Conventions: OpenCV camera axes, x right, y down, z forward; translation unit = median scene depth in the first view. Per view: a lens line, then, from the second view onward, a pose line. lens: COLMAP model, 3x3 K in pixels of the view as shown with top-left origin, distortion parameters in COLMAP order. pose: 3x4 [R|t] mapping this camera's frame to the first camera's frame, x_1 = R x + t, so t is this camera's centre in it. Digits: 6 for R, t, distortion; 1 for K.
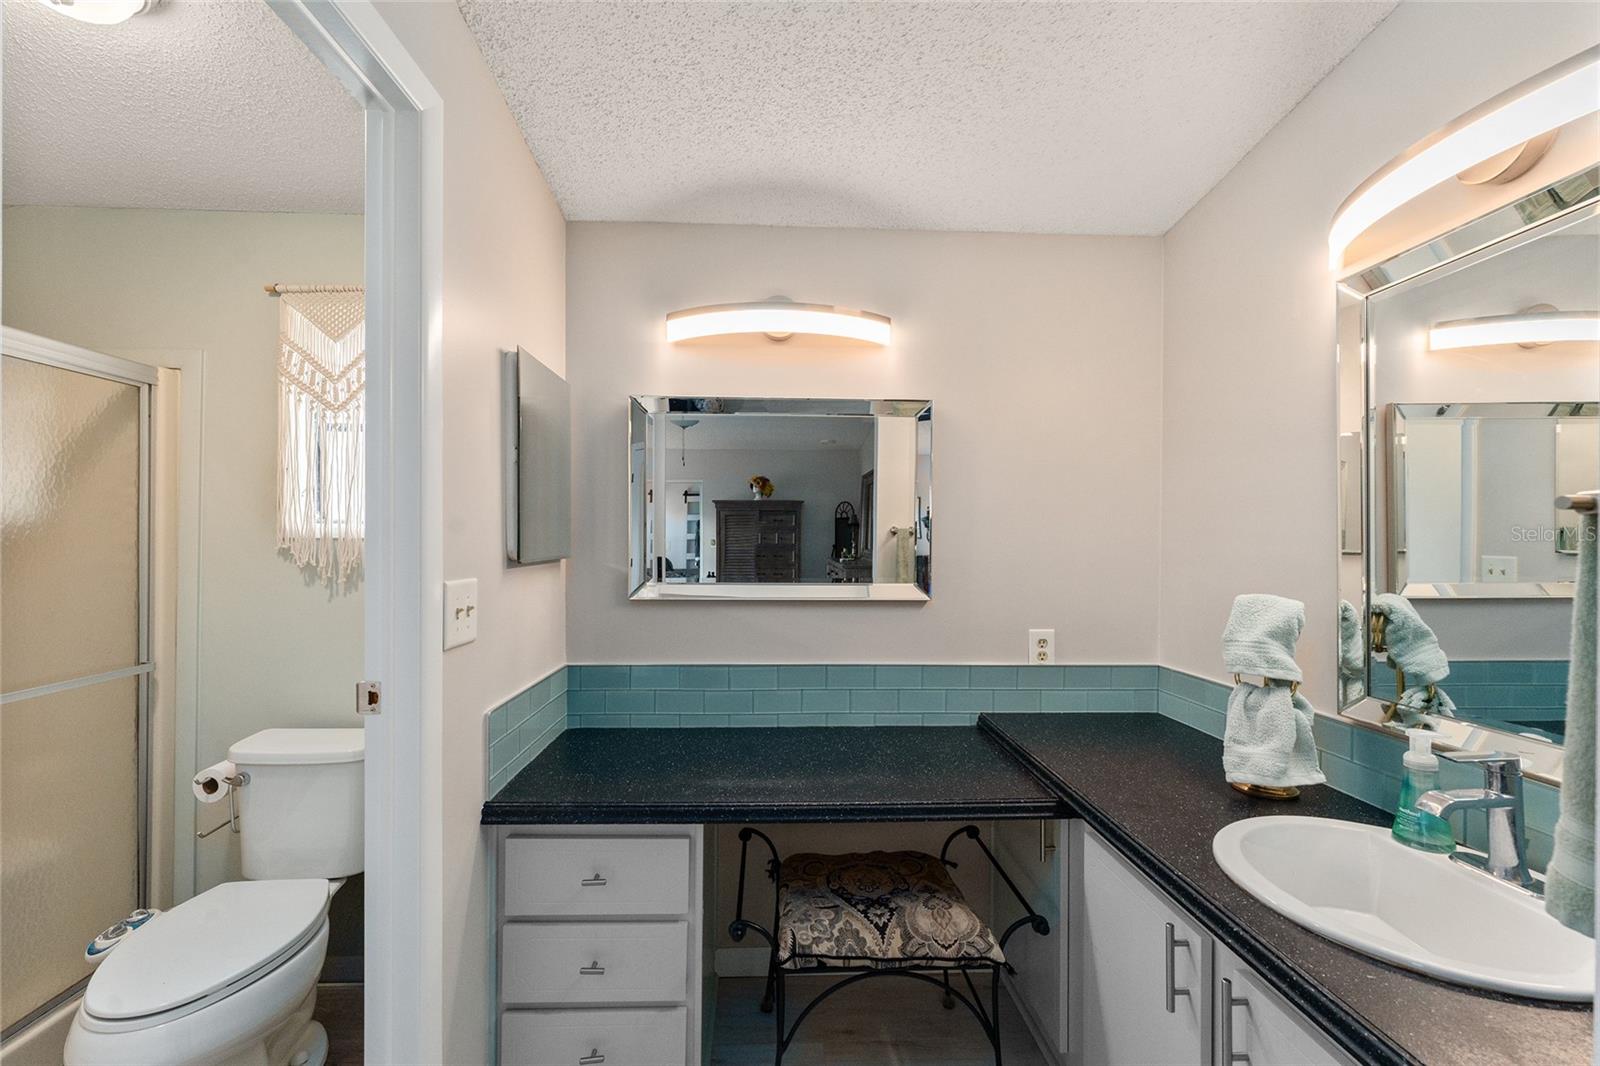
lens RADIAL K [[645.7, 0, 794.0], [0, 645.7, 538.9], [0, 0, 1]] dist [0.001394, -0.000338]
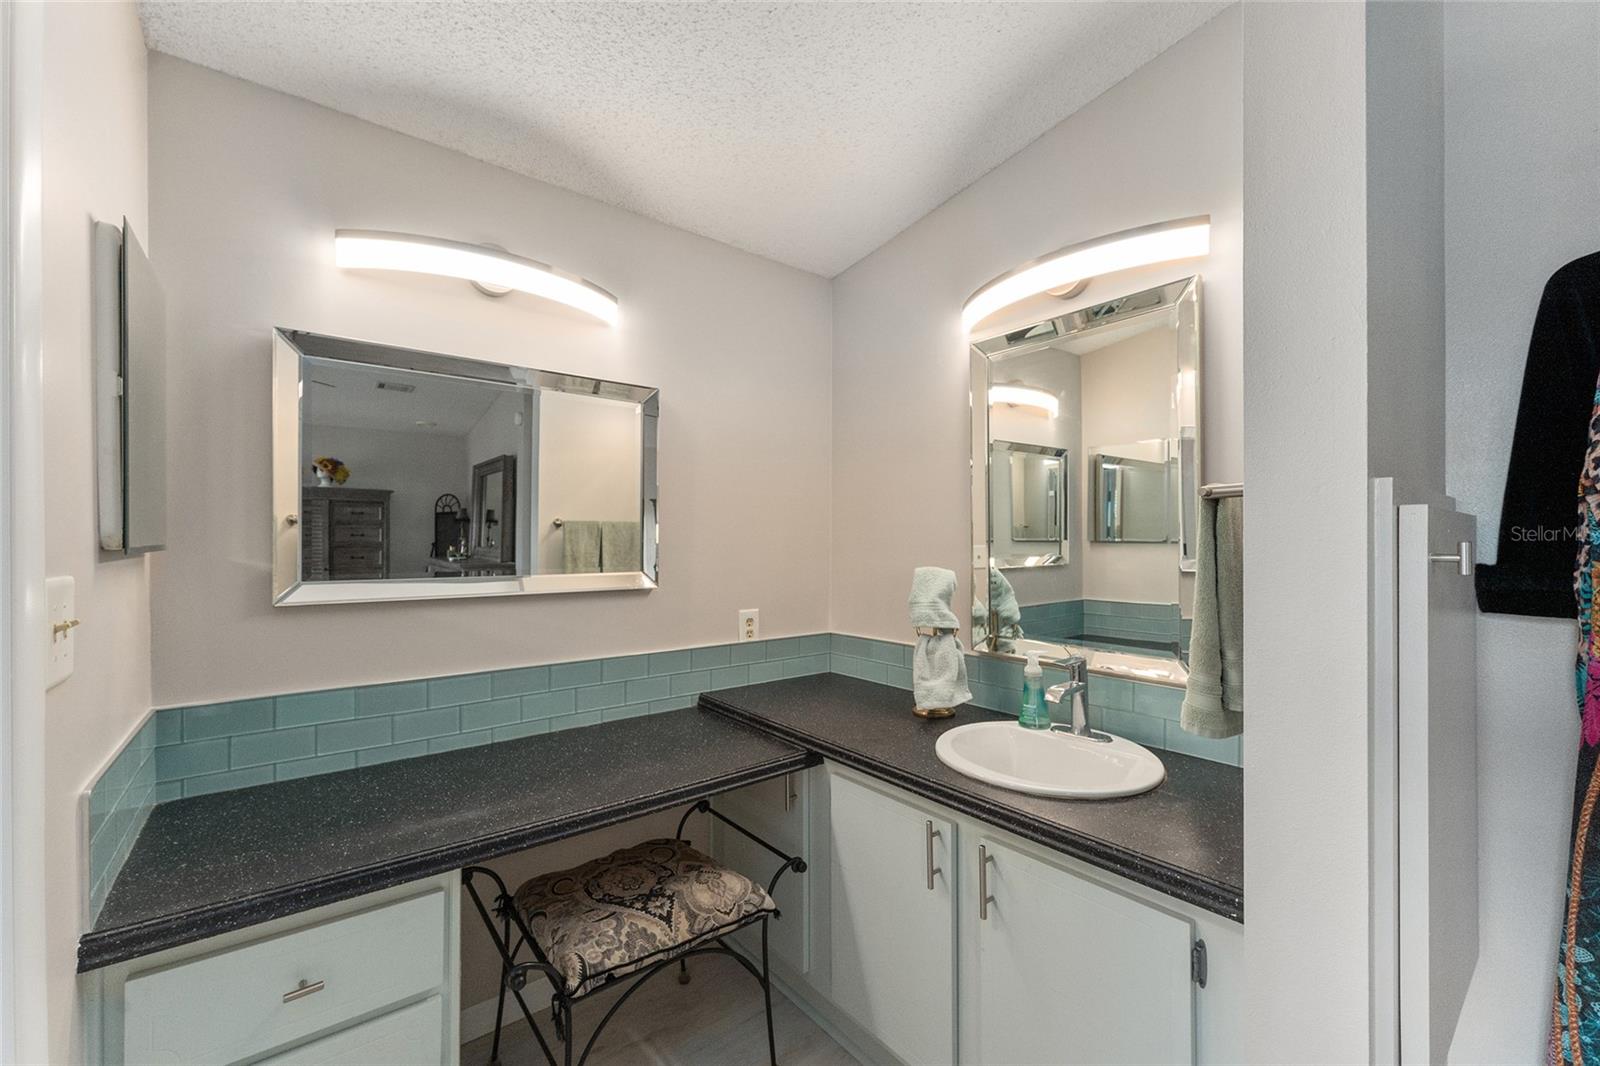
lens RADIAL K [[641.6, 0, 791.8], [0, 641.6, 538.2], [0, 0, 1]] dist [0.000967, -0.000118]
pose [[0.809426, -0.002431, 0.587217, -0.281903], [0.003253, 0.999995, -0.000344, 0.026118], [-0.587213, 0.002189, 0.809430, 0.095640]]
